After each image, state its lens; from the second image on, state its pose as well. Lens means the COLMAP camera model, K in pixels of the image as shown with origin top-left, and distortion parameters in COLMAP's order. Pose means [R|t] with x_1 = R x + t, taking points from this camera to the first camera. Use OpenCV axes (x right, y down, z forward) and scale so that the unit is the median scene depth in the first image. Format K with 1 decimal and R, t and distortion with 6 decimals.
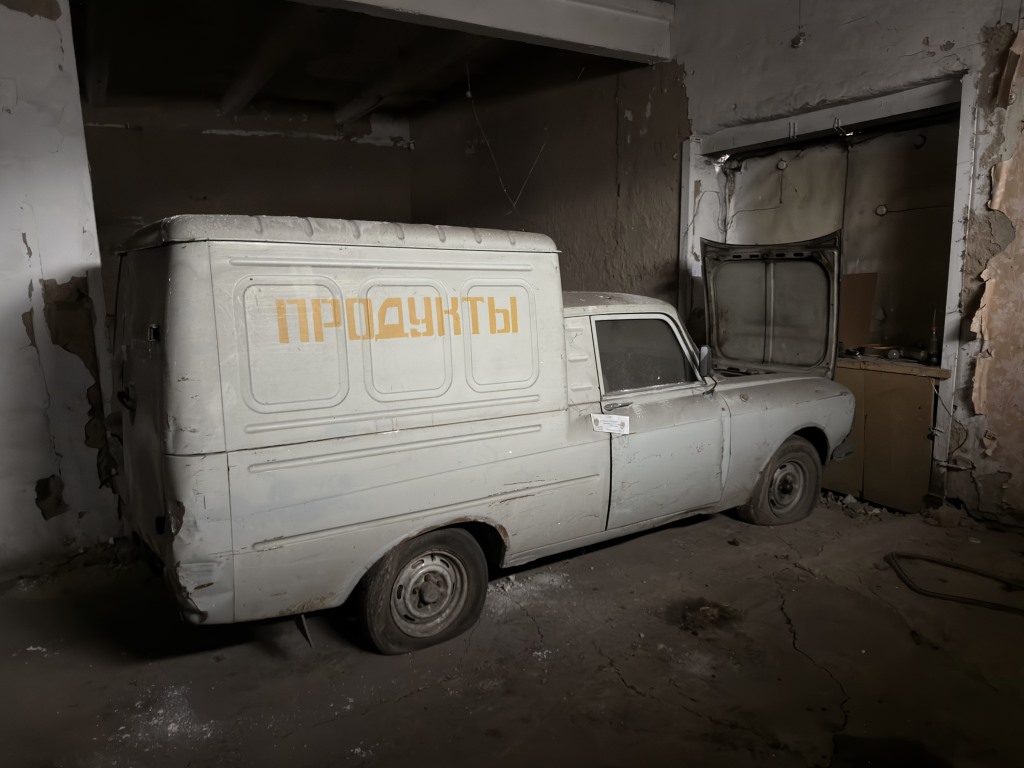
lens RADIAL K [[721.1, 0, 503.9], [0, 721.1, 384.4], [0, 0, 1]] dist [0.010967, -0.012931]
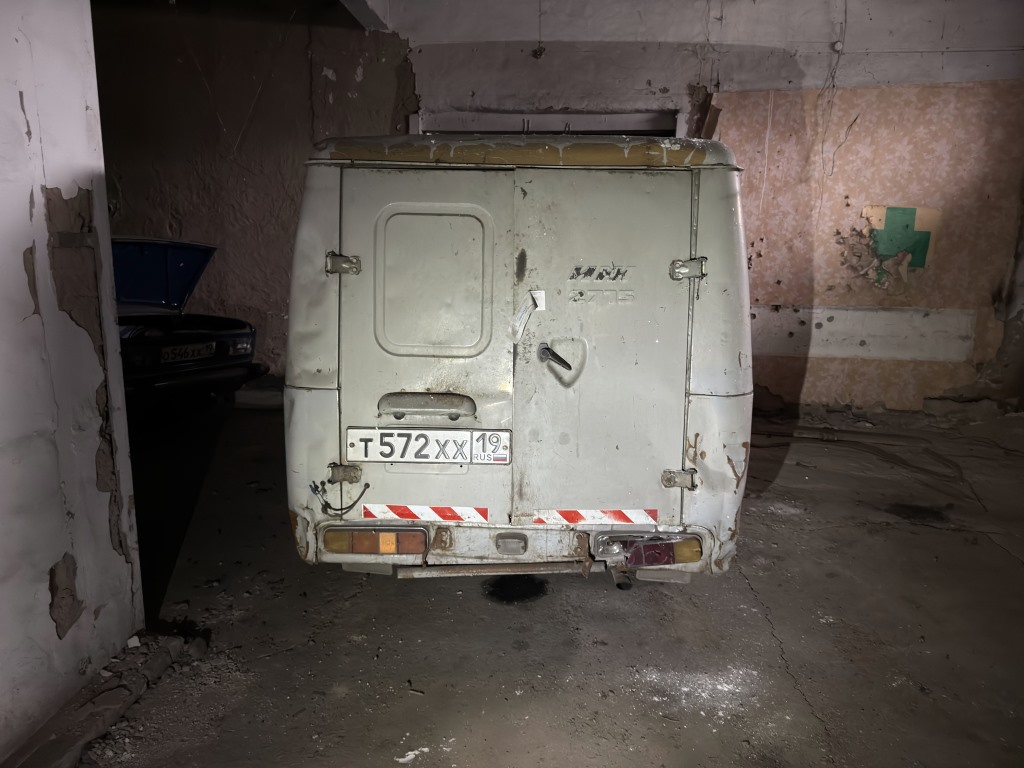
lens RADIAL K [[721.1, 0, 503.1], [0, 721.1, 381.1], [0, 0, 1]] dist [0.010967, -0.012931]
pose [[0.599179, -0.108295, 0.793257, -0.808914], [0.092891, 0.993521, 0.065471, -0.007045], [-0.795208, 0.034458, 0.605357, 0.389591]]
